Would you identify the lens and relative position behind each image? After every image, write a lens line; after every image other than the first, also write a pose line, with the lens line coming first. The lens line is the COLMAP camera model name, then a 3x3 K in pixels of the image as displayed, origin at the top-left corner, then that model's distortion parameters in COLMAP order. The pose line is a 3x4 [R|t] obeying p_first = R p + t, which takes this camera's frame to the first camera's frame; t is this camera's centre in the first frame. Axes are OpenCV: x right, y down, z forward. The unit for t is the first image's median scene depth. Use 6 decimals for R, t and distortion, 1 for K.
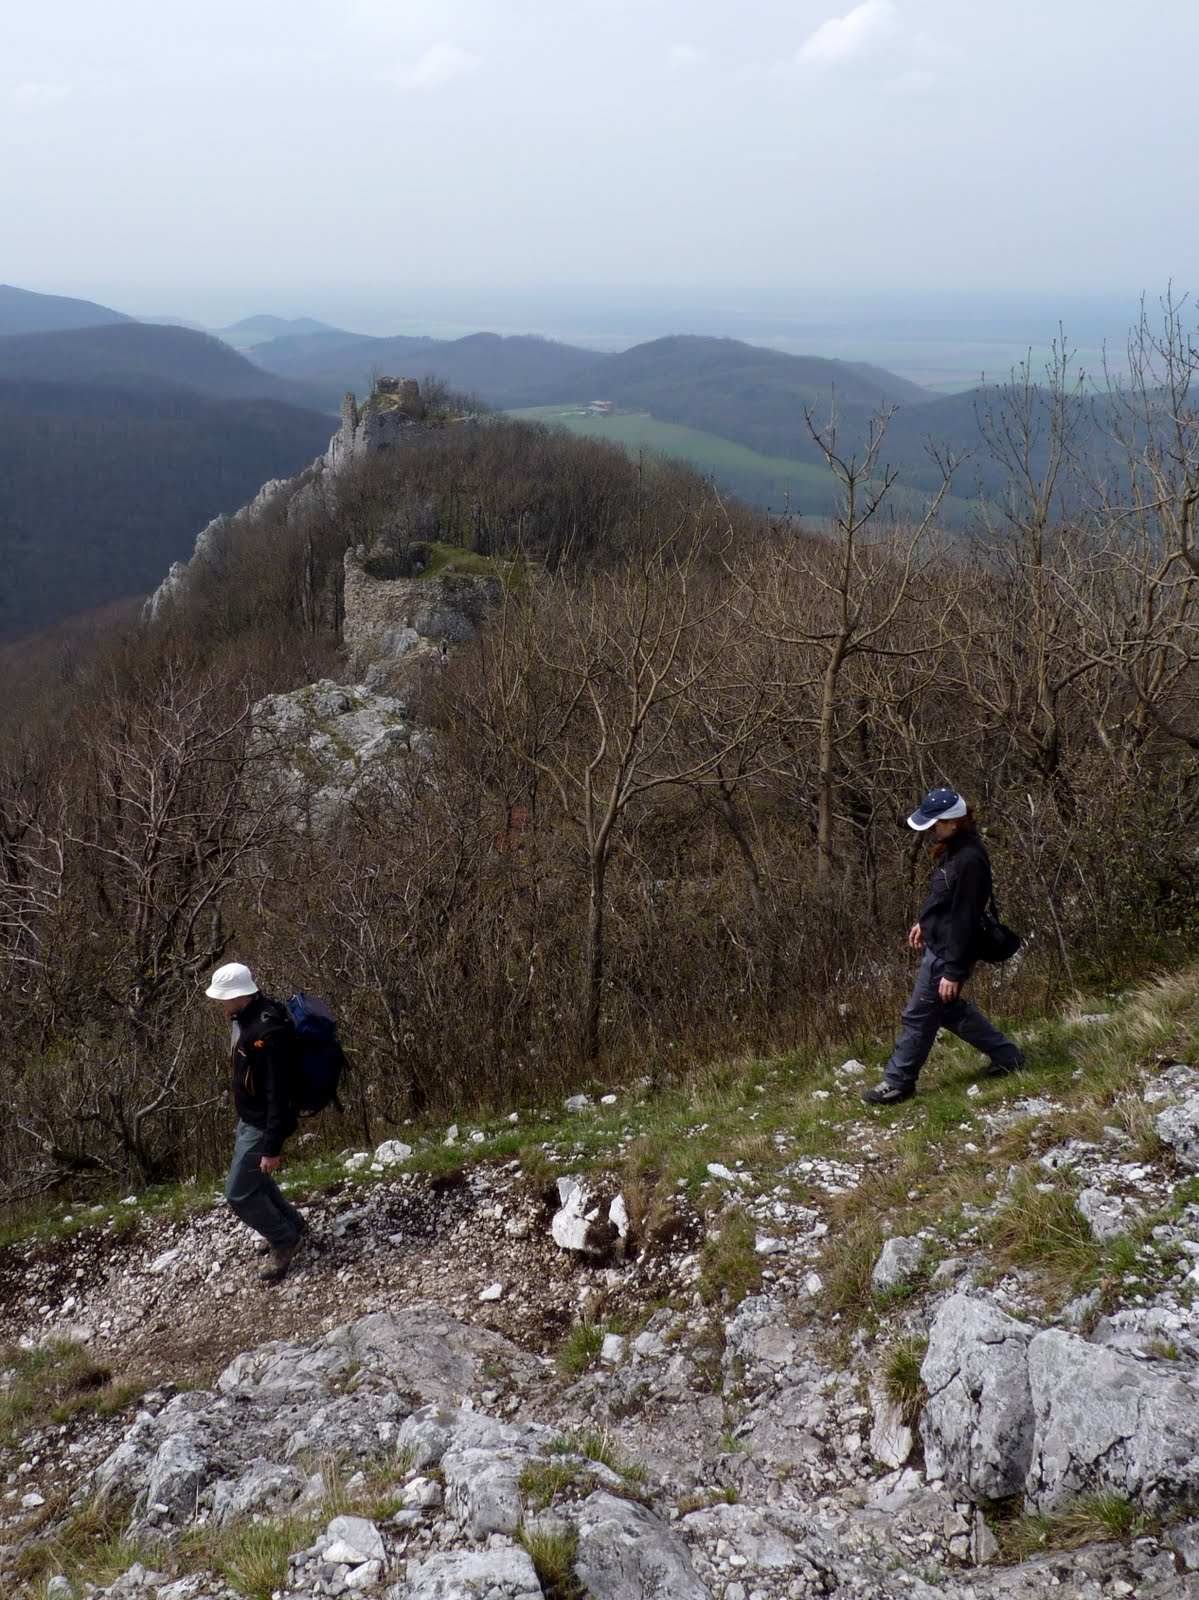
lens RADIAL K [[1285.8, 0, 504.2], [0, 1285.8, 677.8], [0, 0, 1]] dist [0.011996, -0.005136]
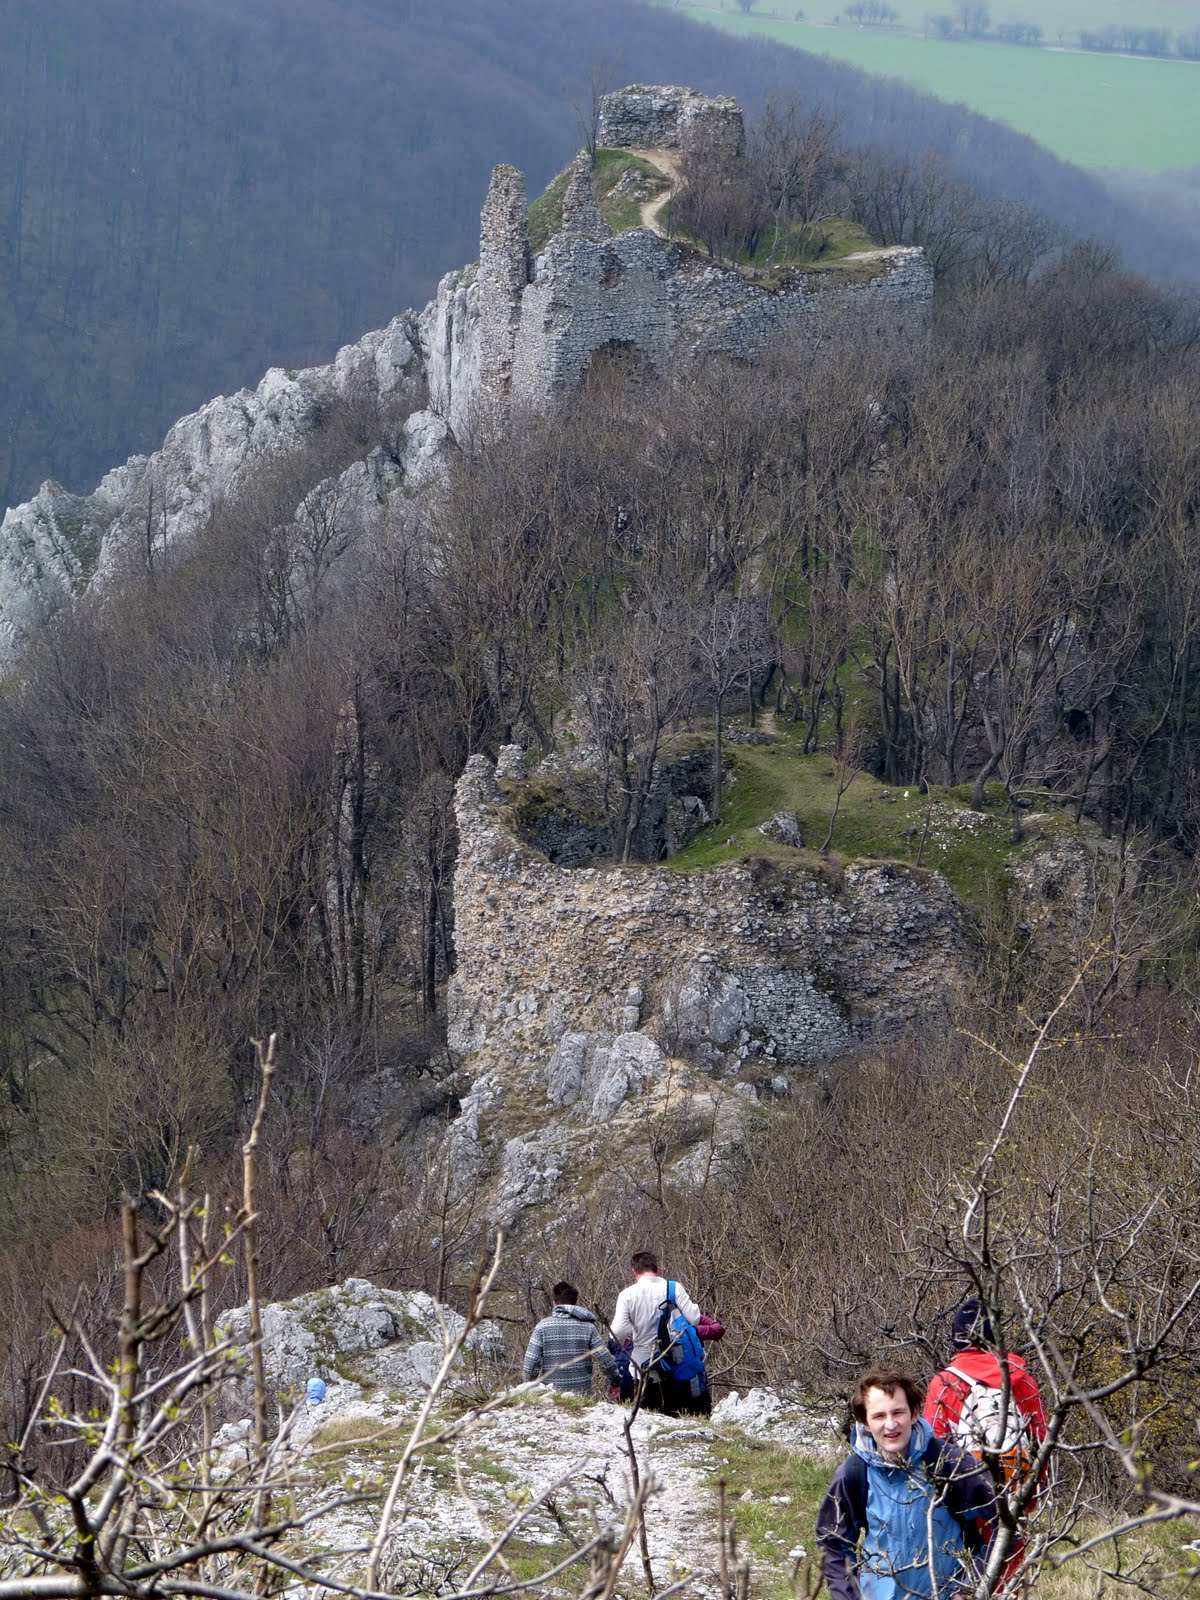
lens RADIAL K [[6593.6, 0, 602.9], [0, 6593.6, 800.4], [0, 0, 1]] dist [-0.206055, 0.000000]
pose [[0.993139, 0.026645, -0.113861, 0.102422], [-0.029530, 0.999282, -0.023728, -0.051798], [0.113147, 0.026928, 0.993213, -0.652819]]
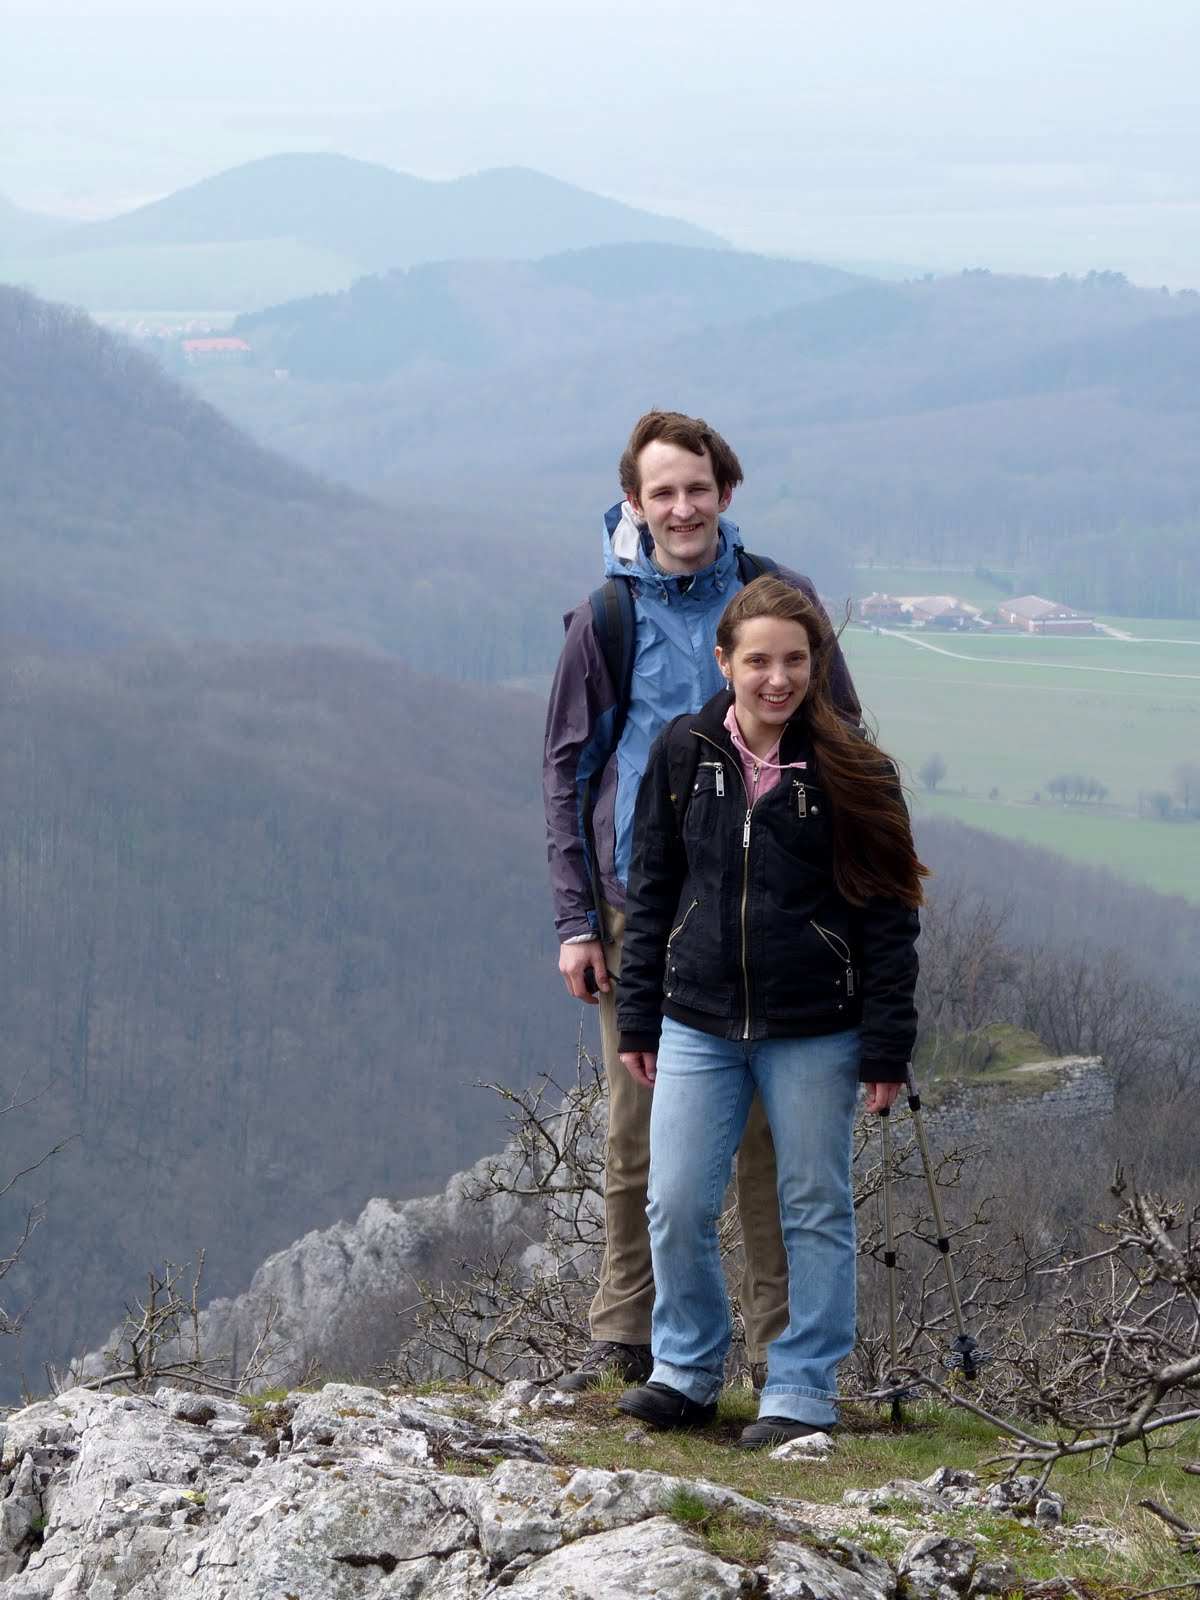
lens RADIAL K [[7997.3, 0, 604.9], [0, 7997.3, 802.0], [0, 0, 1]] dist [-0.216220, 0.000000]
pose [[0.990243, 0.008861, -0.139072, 0.133609], [-0.028505, 0.989755, -0.139905, -0.032251], [0.136407, 0.142504, 0.980350, -0.806458]]
